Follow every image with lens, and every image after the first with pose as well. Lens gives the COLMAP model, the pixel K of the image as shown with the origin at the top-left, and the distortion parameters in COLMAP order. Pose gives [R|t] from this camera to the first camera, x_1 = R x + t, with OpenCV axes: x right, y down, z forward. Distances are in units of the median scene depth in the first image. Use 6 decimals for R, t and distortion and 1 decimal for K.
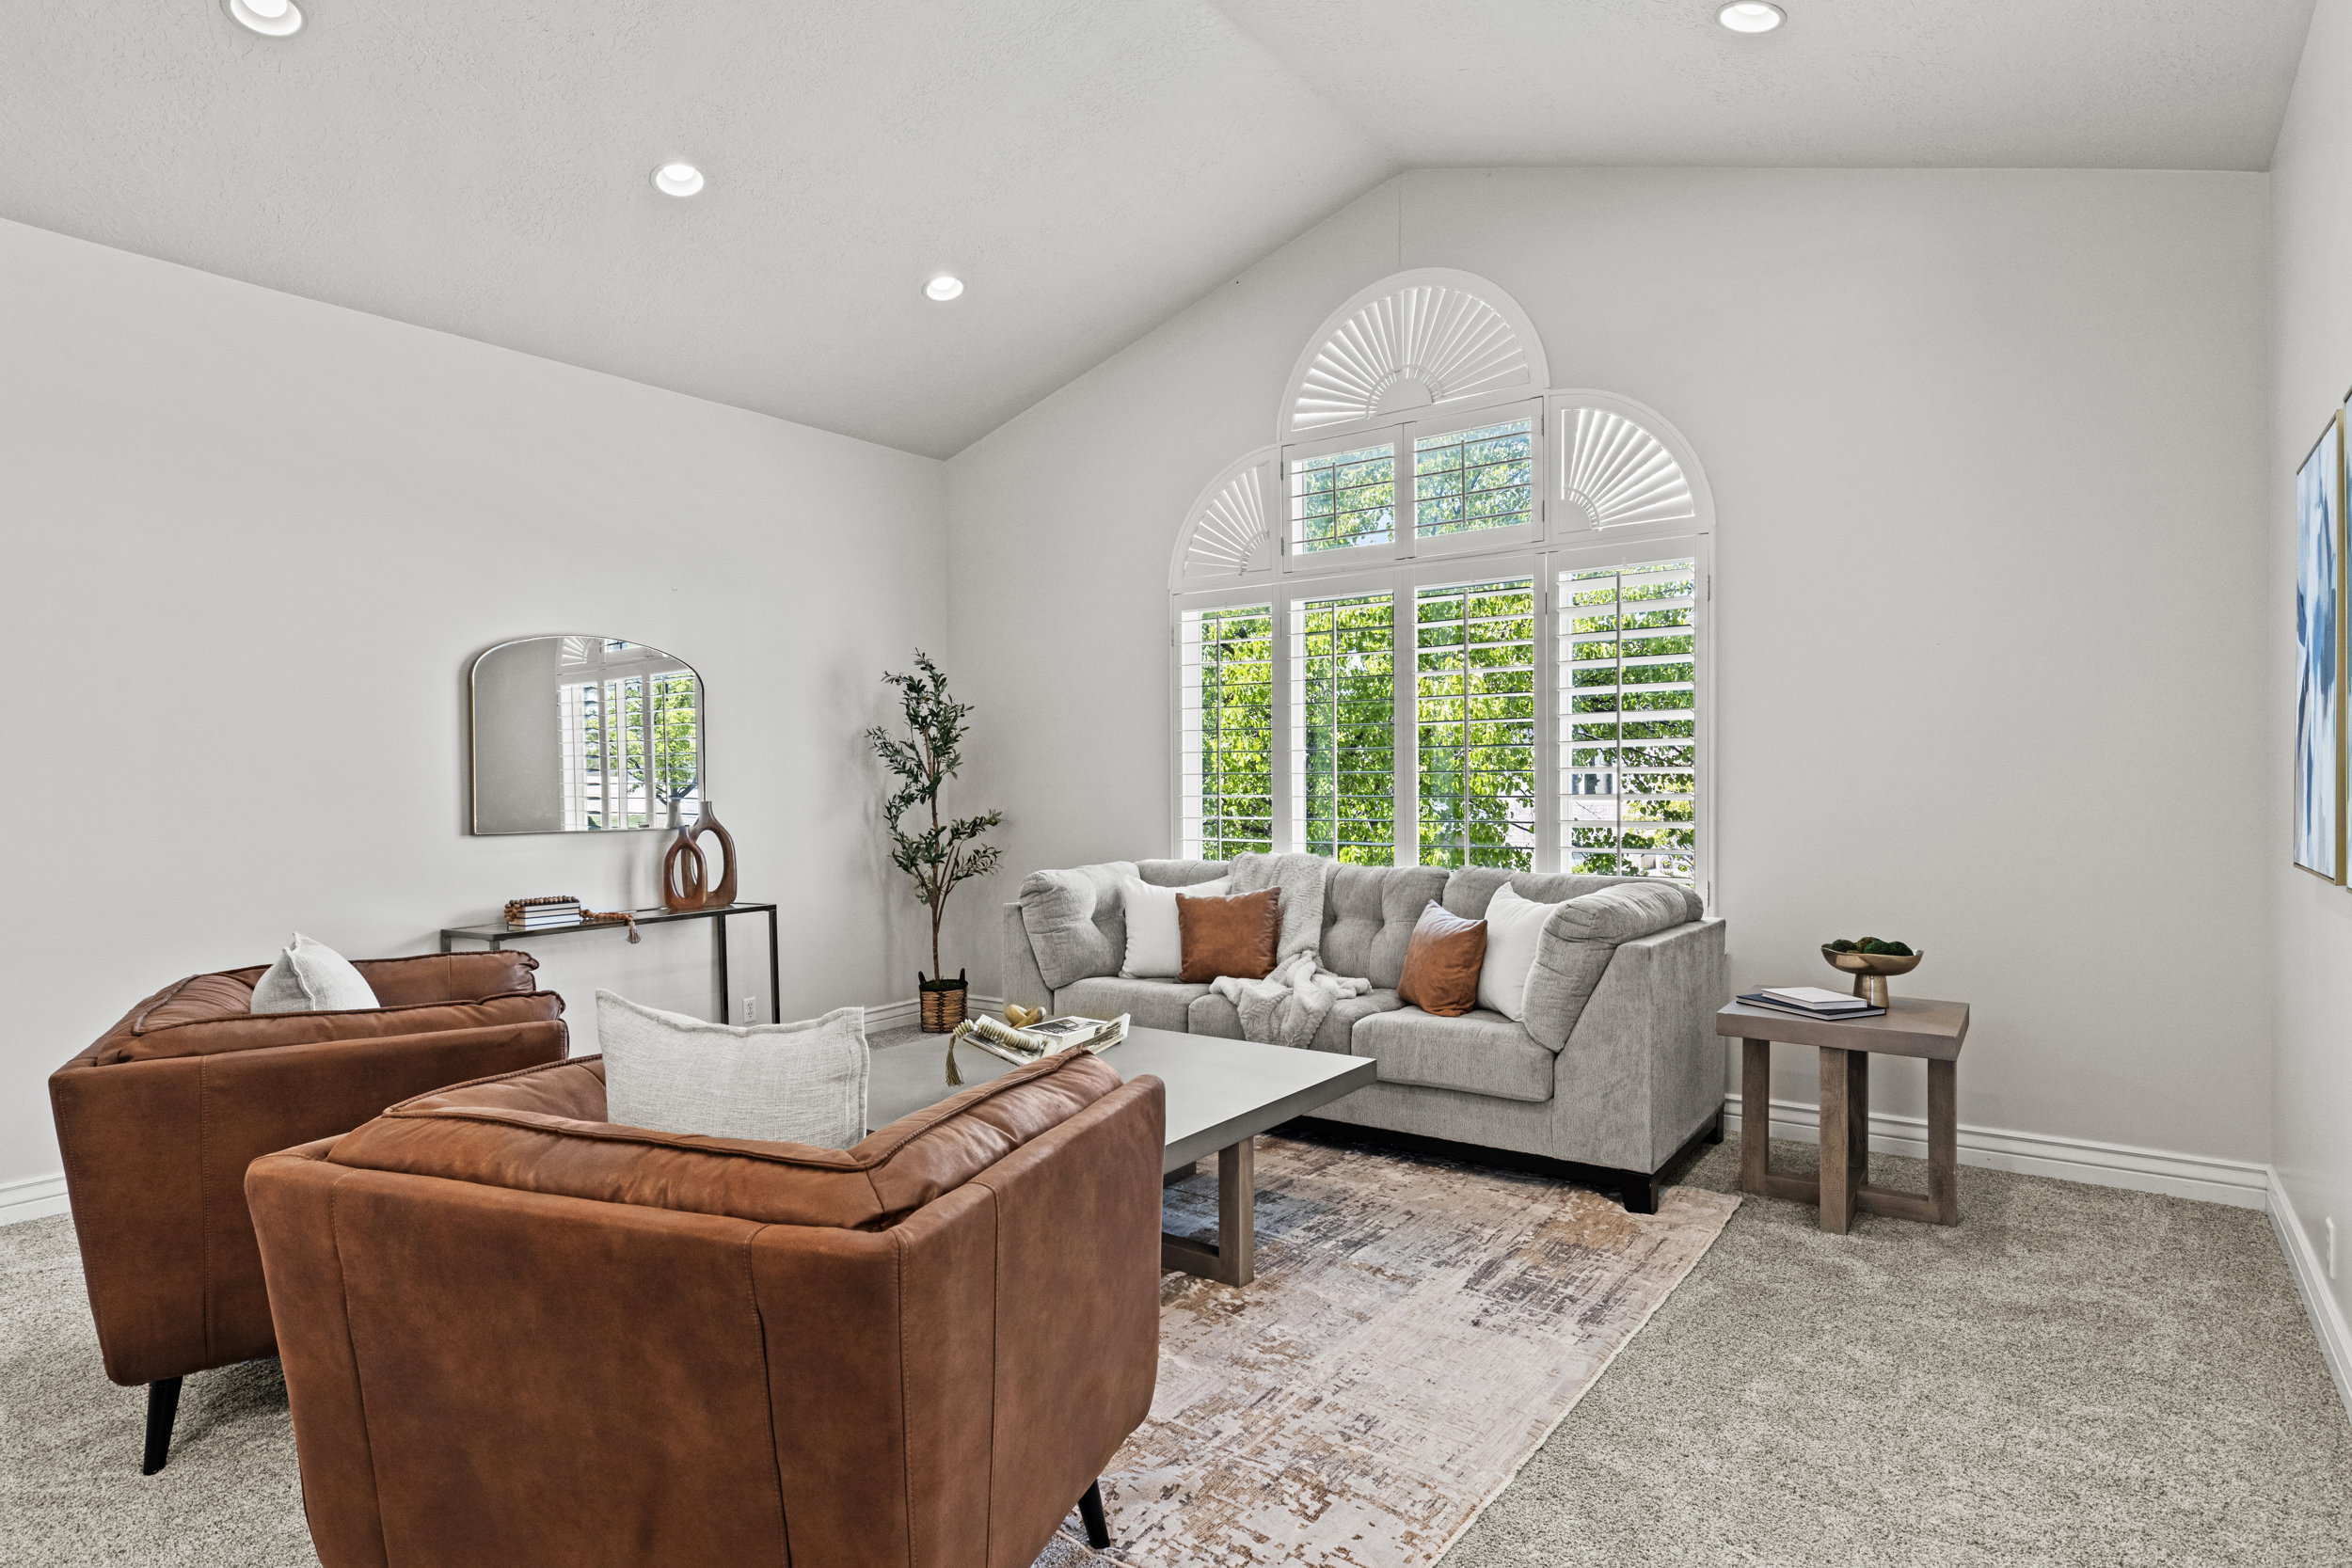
lens RADIAL K [[1269.3, 0, 1157.8], [0, 1269.3, 798.4], [0, 0, 1]] dist [0.003786, -0.000628]
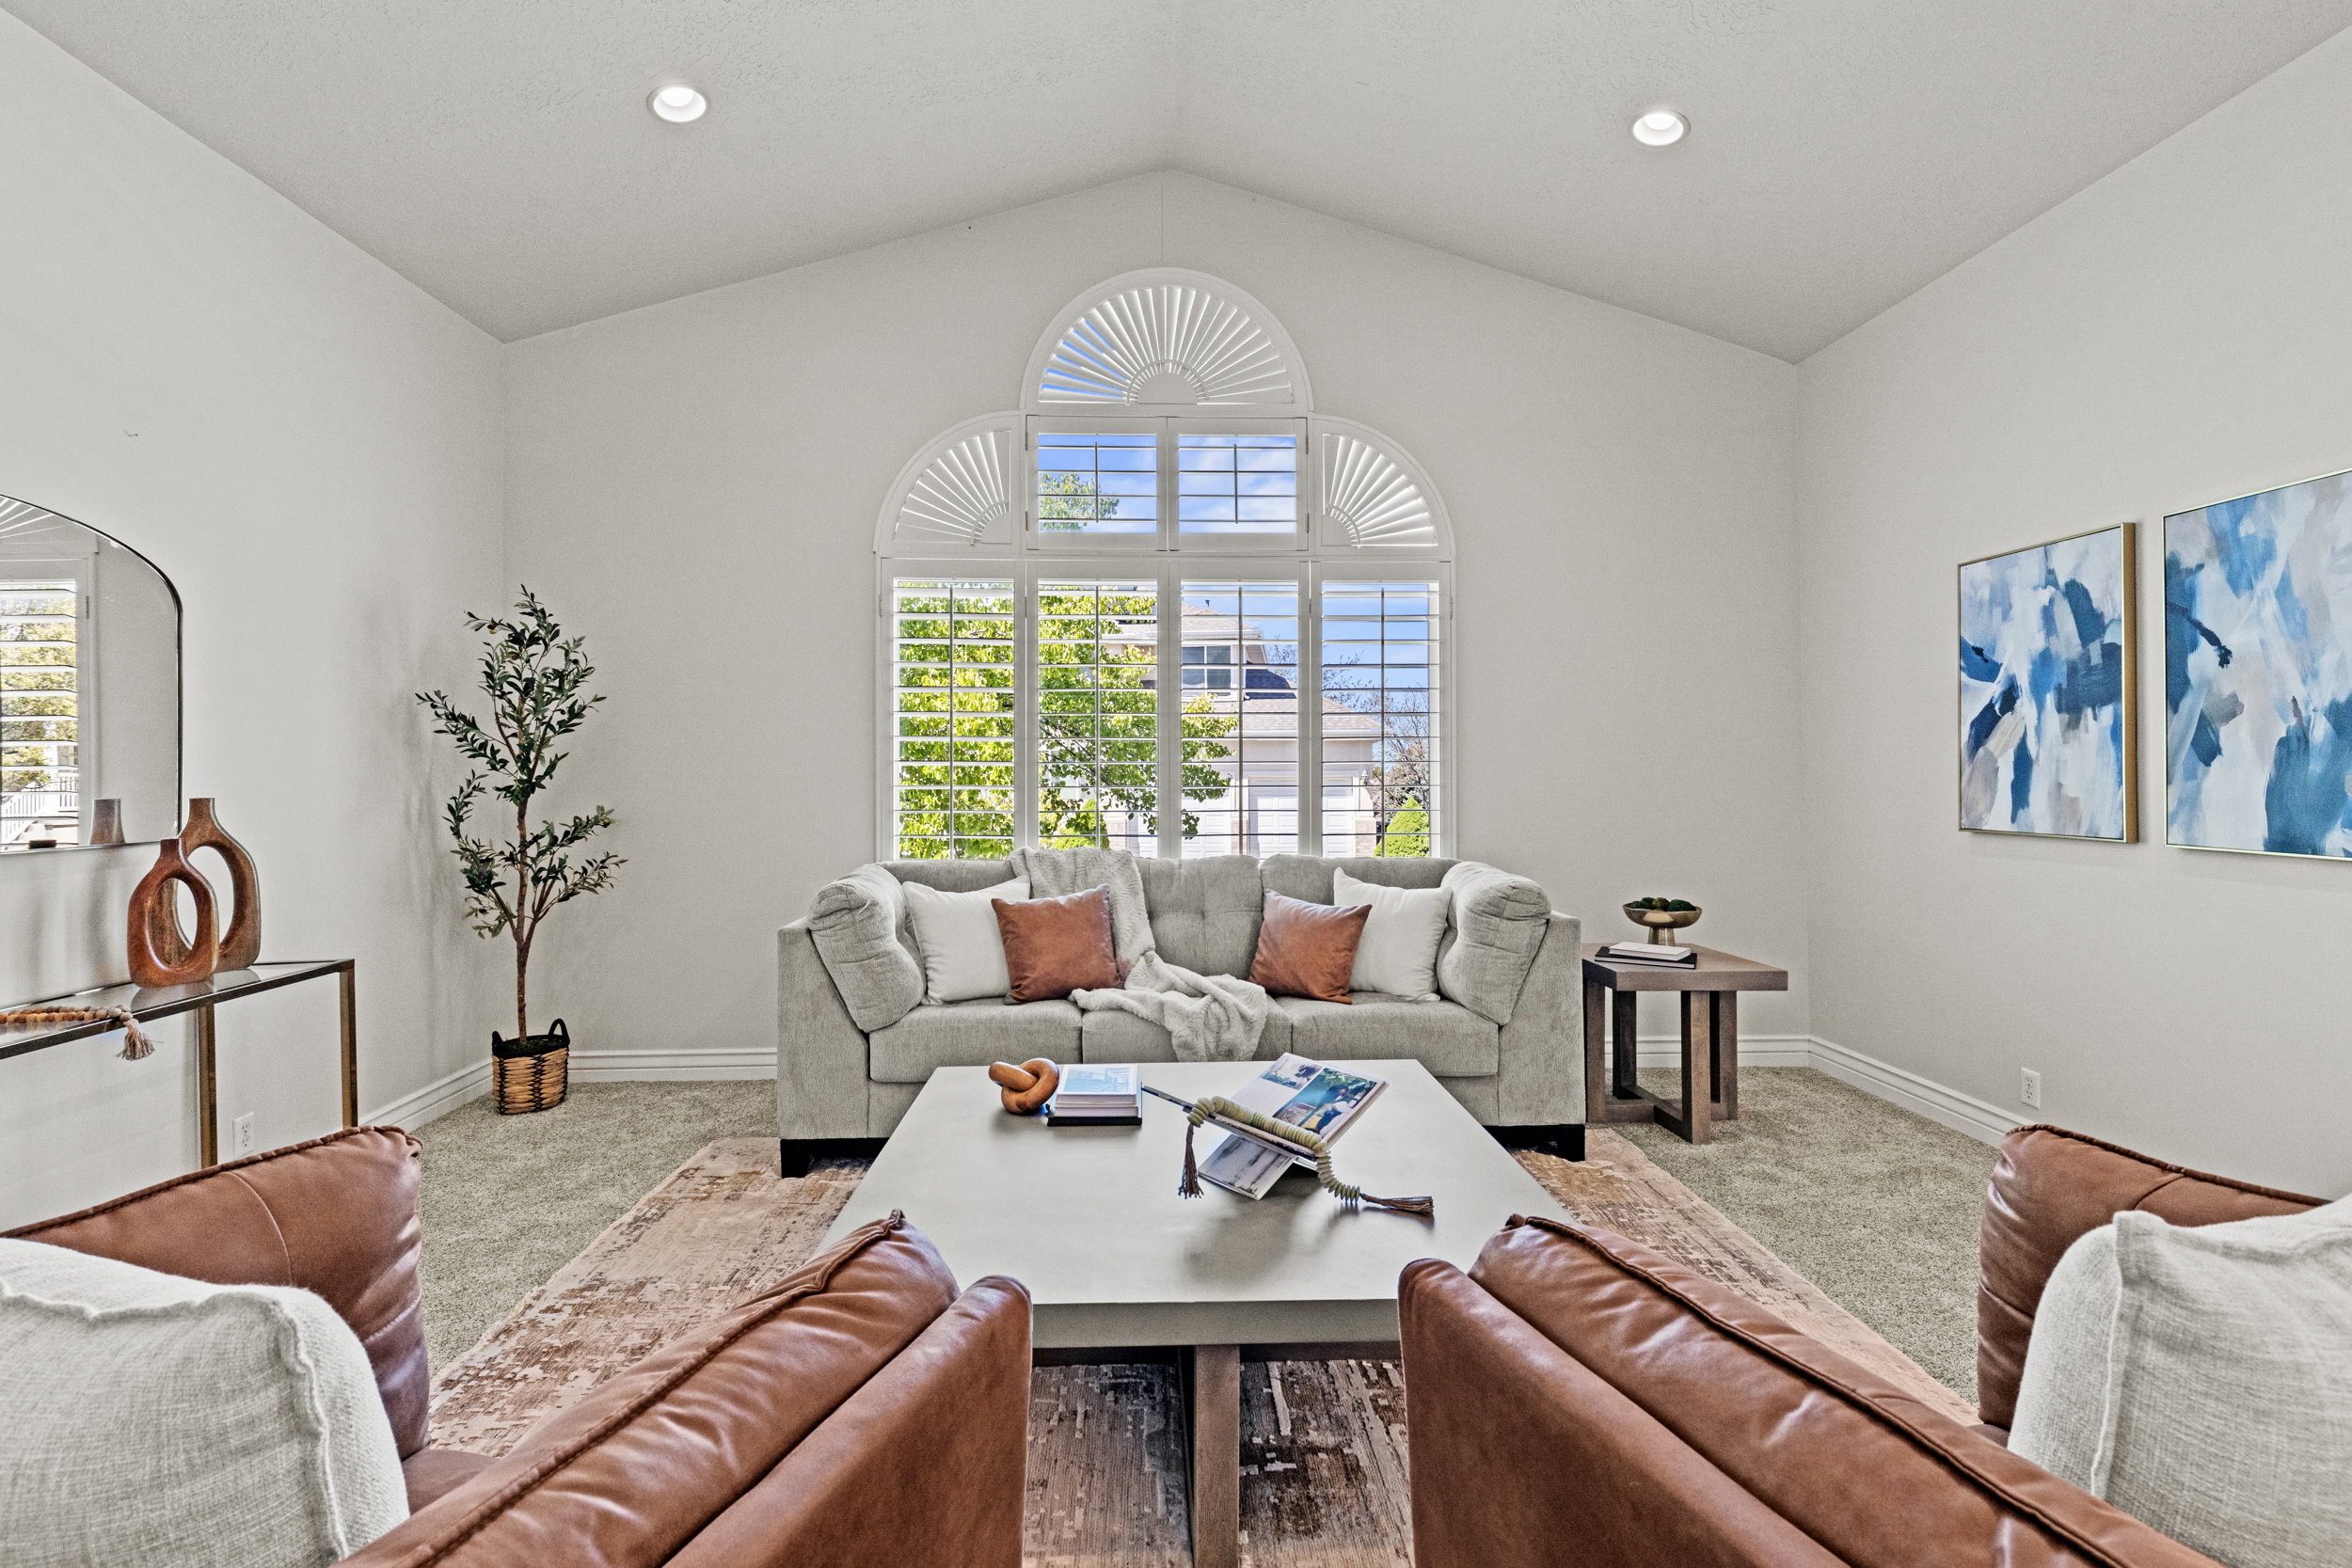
lens RADIAL K [[1079.6, 0, 1167.9], [0, 1079.6, 767.2], [0, 0, 1]] dist [0.008847, -0.004066]
pose [[0.775824, 0.010054, 0.630869, -0.349276], [0.004529, 0.999759, -0.021503, 0.001233], [-0.630933, 0.019539, 0.775591, 0.343744]]
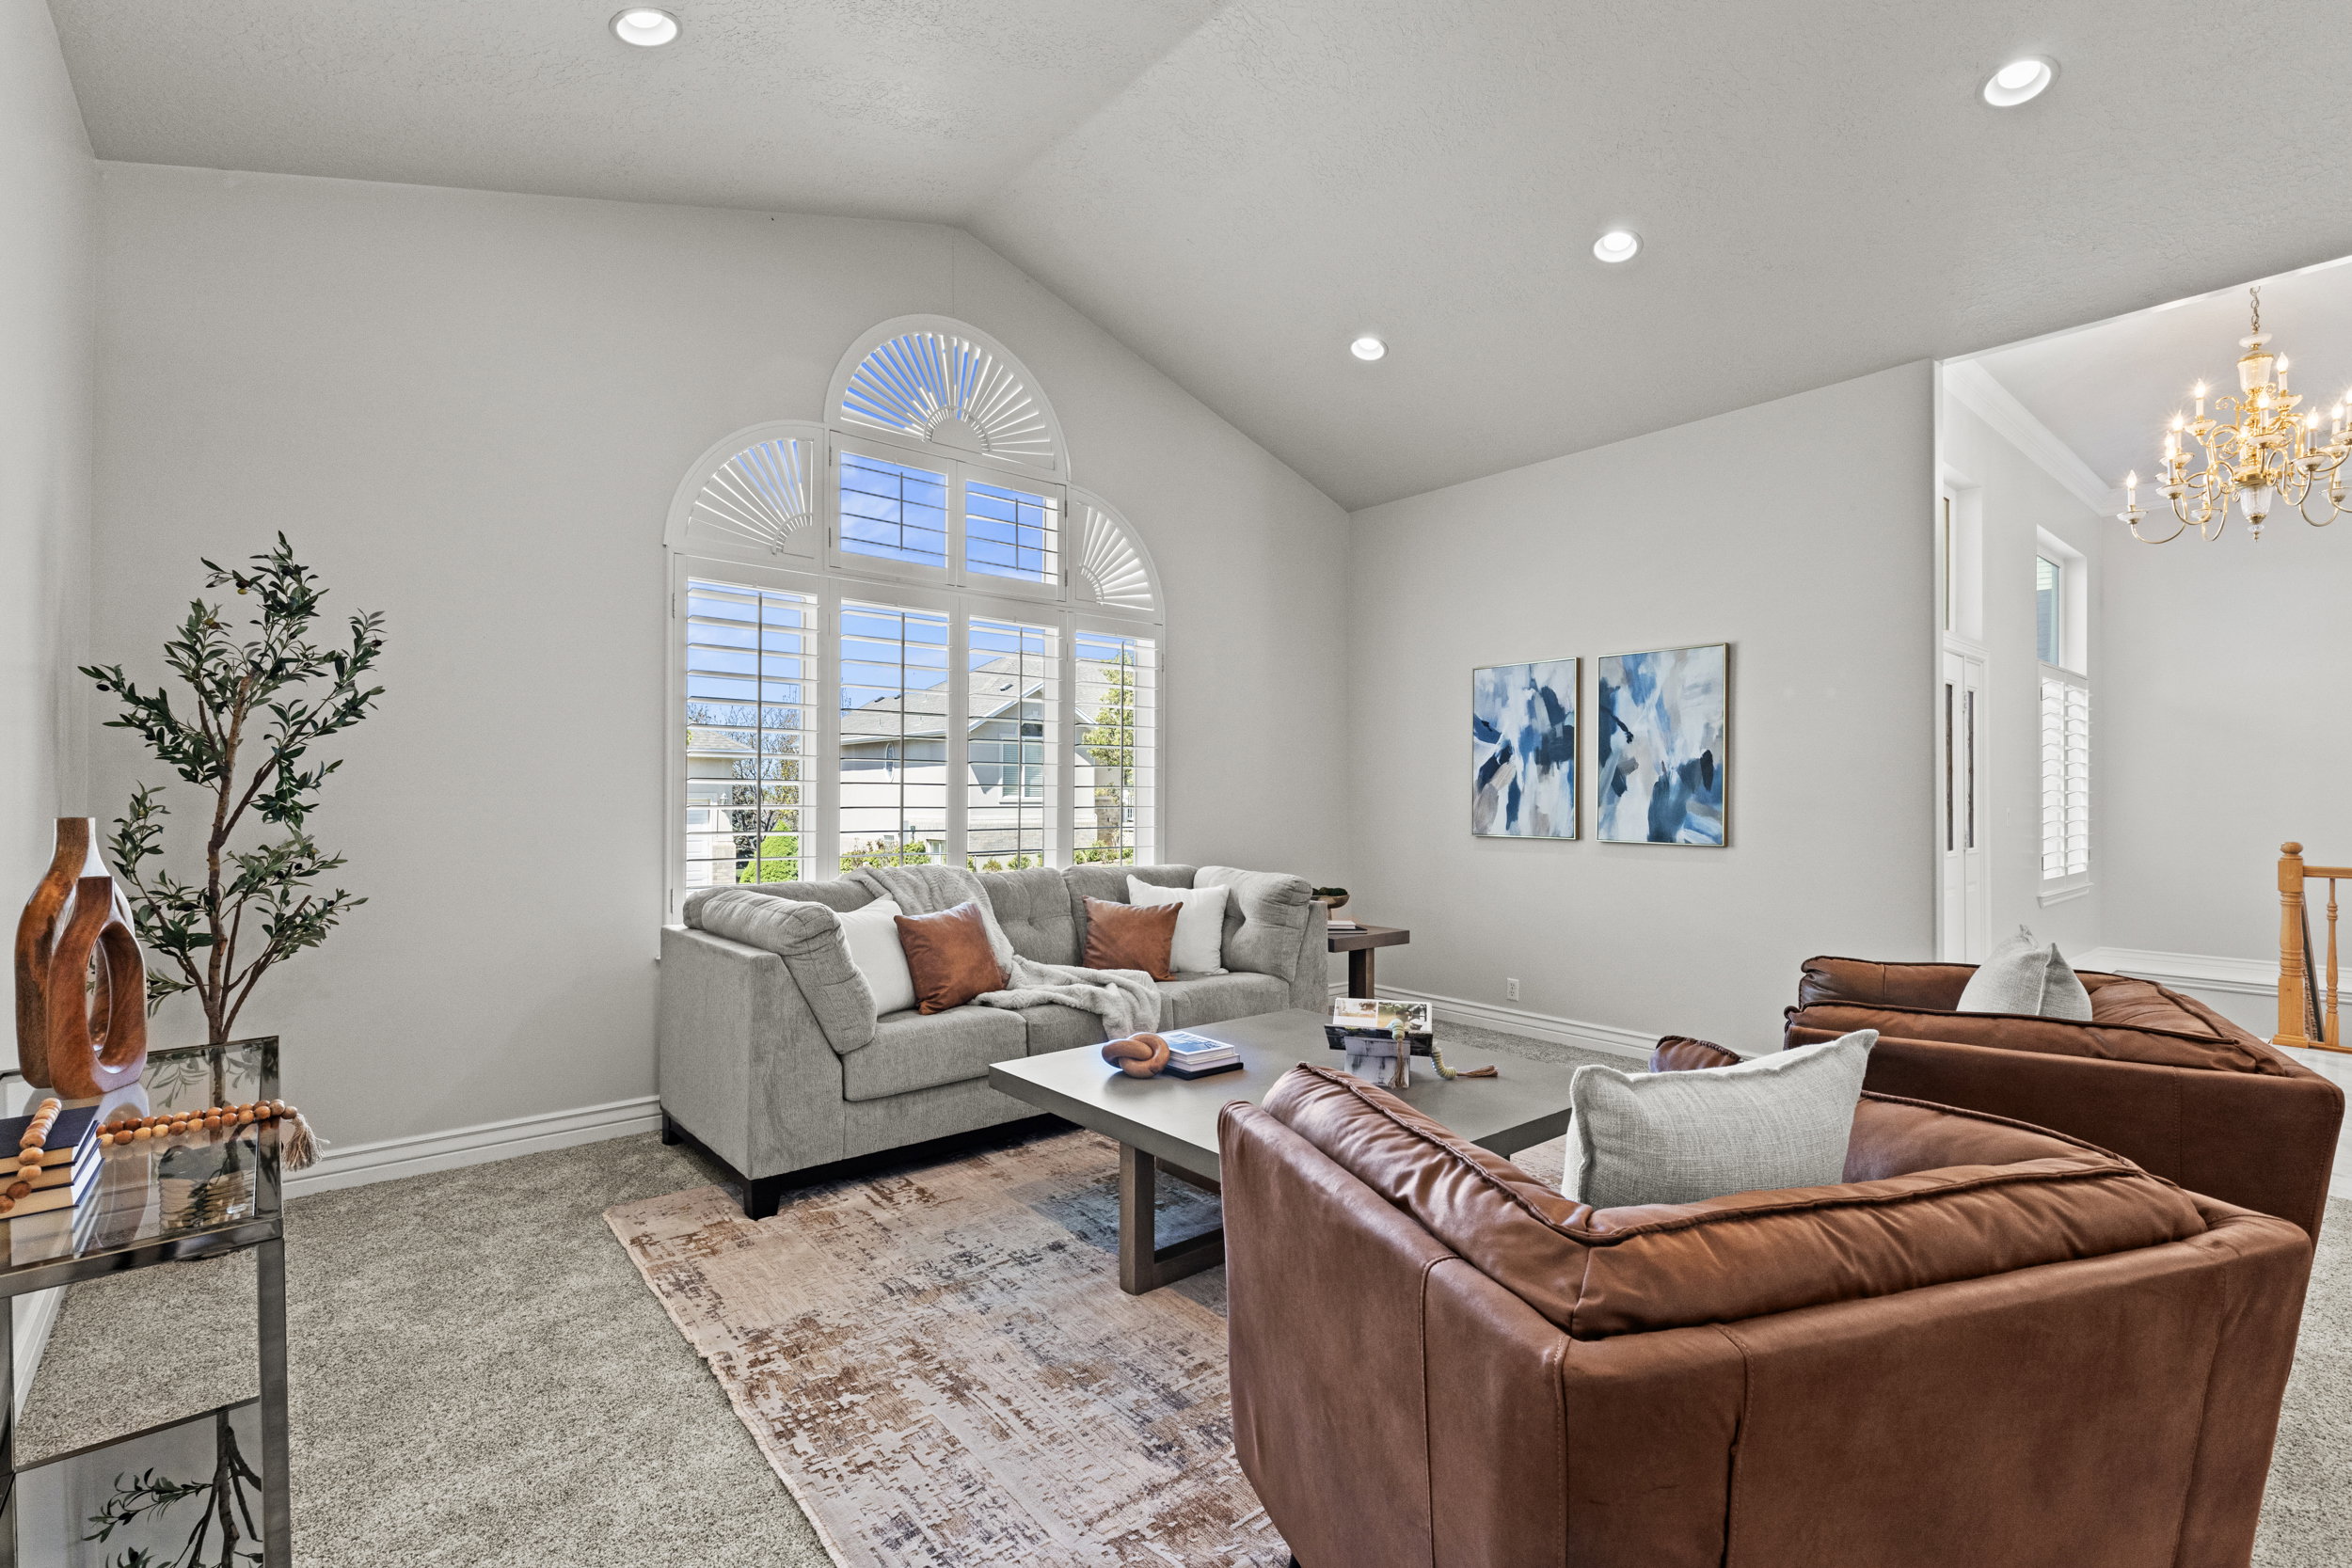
lens RADIAL K [[1079.6, 0, 1185.7], [0, 1079.6, 796.1], [0, 0, 1]] dist [0.008847, -0.004066]
pose [[0.206285, 0.012329, 0.978414, -0.669106], [0.005213, 0.999893, -0.013699, 0.002536], [-0.978478, 0.007927, 0.206198, 0.632979]]
